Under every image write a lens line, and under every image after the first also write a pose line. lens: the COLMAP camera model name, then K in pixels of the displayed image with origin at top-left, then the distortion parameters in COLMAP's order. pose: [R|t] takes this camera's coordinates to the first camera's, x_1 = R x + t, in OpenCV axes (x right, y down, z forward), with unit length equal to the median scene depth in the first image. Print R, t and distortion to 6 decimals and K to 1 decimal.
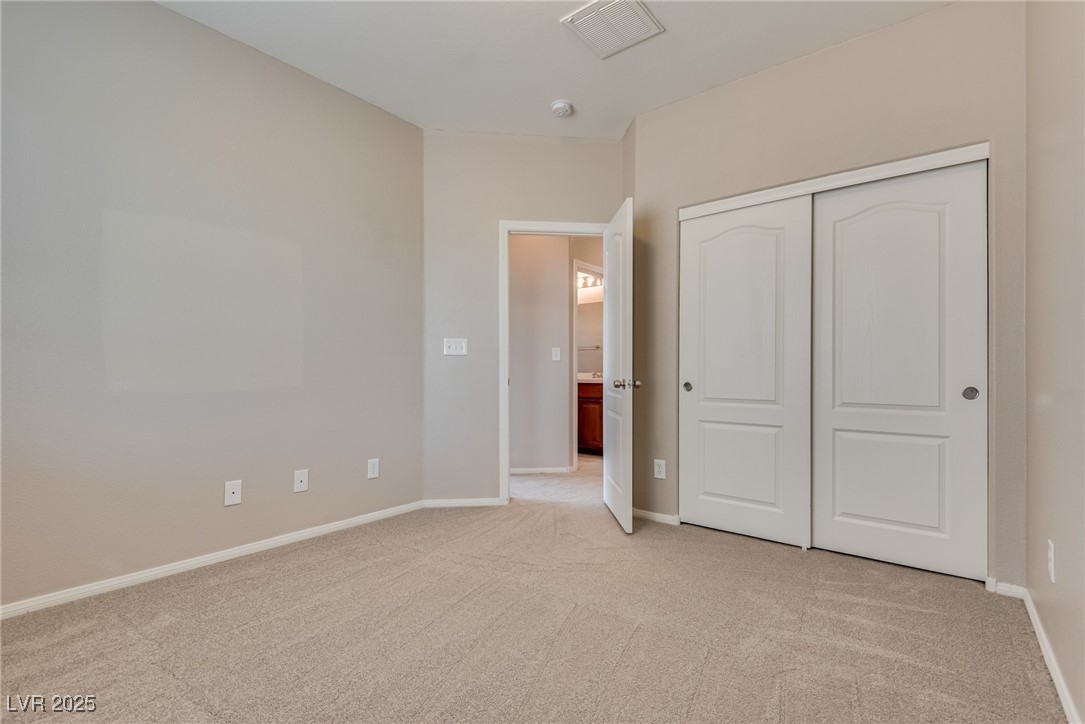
lens RADIAL K [[493.2, 0, 540.0], [0, 493.2, 364.8], [0, 0, 1]] dist [0.017399, -0.000304]
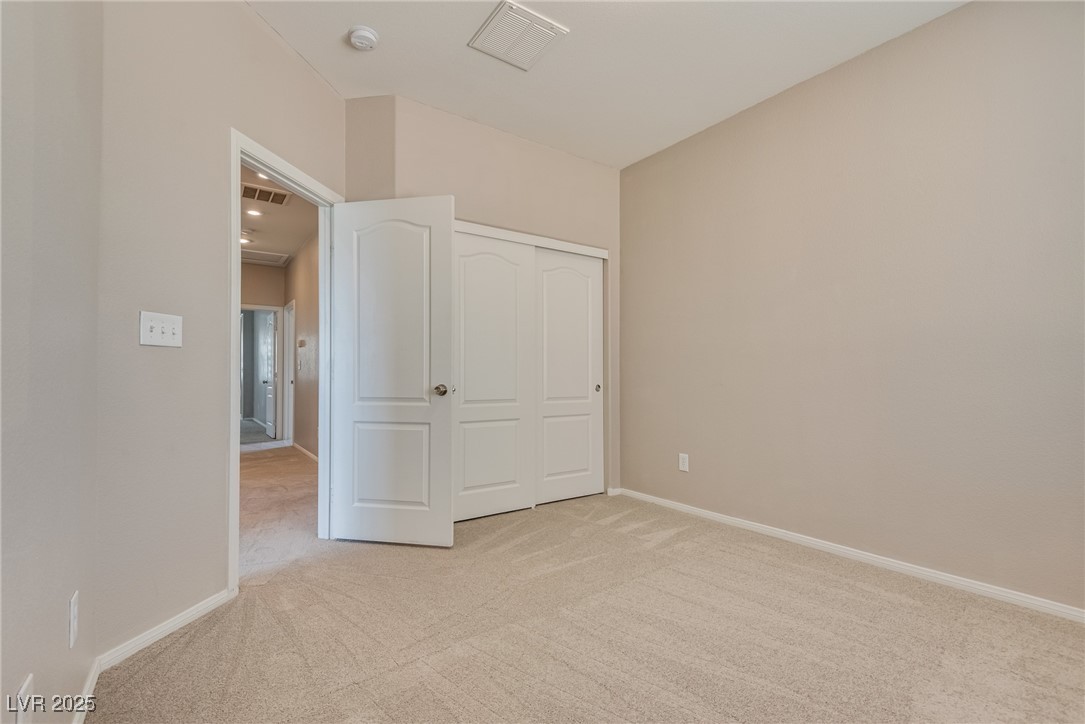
lens RADIAL K [[493.2, 0, 540.0], [0, 493.2, 364.8], [0, 0, 1]] dist [0.017399, -0.000304]
pose [[0.267543, 0.018470, 0.963369, -0.727925], [-0.014784, 0.999777, -0.015063, 0.002716], [-0.963432, -0.010212, 0.267757, 0.605896]]
